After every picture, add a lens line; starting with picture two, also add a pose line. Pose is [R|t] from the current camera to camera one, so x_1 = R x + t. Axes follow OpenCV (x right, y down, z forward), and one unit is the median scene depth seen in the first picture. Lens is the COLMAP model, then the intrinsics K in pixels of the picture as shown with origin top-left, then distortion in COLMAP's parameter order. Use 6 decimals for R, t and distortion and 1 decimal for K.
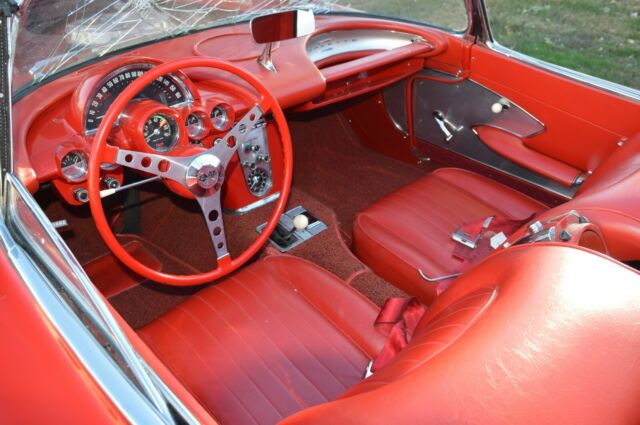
lens RADIAL K [[517.6, 0, 320.0], [0, 517.6, 212.5], [0, 0, 1]] dist [-0.002064, -0.048338]
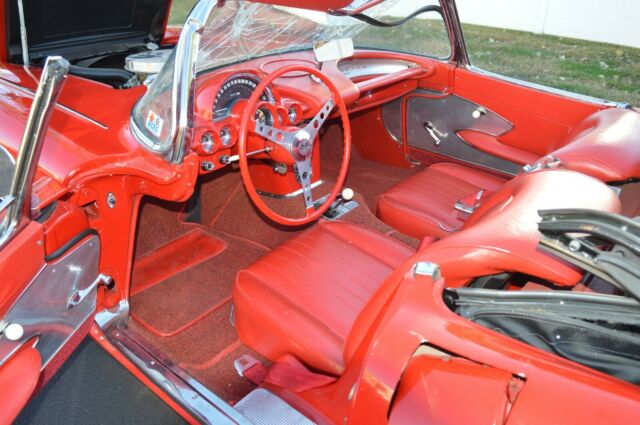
lens RADIAL K [[517.6, 0, 320.0], [0, 517.6, 212.5], [0, 0, 1]] dist [-0.002064, -0.048338]
pose [[0.994624, -0.042418, 0.094461, -0.191871], [0.051346, 0.994229, -0.094192, 0.152582], [-0.089920, 0.098536, 0.991063, -0.250554]]
